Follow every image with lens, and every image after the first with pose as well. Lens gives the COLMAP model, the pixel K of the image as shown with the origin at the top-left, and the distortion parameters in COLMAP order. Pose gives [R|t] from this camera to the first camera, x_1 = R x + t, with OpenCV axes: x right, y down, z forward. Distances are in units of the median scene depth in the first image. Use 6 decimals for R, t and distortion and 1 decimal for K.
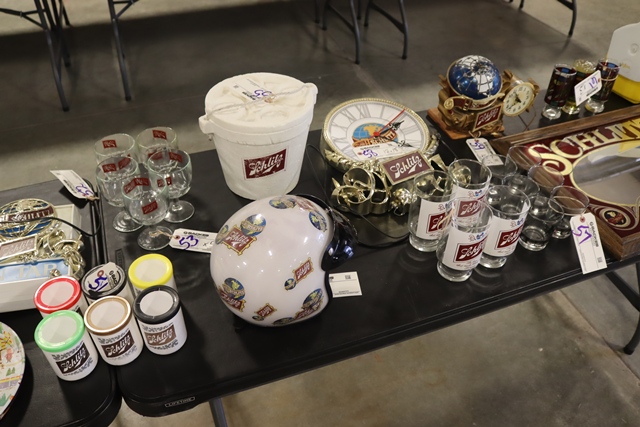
lens RADIAL K [[524.6, 0, 320.0], [0, 524.6, 213.5], [0, 0, 1]] dist [-0.142032, 0.108007]
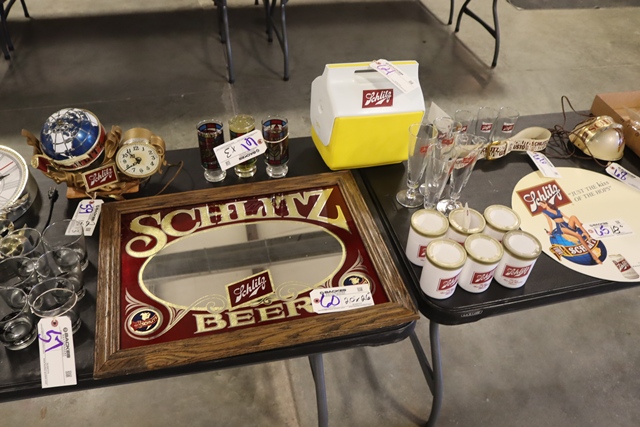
lens RADIAL K [[524.6, 0, 320.0], [0, 524.6, 213.5], [0, 0, 1]] dist [-0.142032, 0.108007]
pose [[0.990318, 0.105949, -0.089696, 0.796522], [-0.105733, 0.994369, 0.007173, -0.174774], [0.089951, 0.002380, 0.995943, 0.162902]]
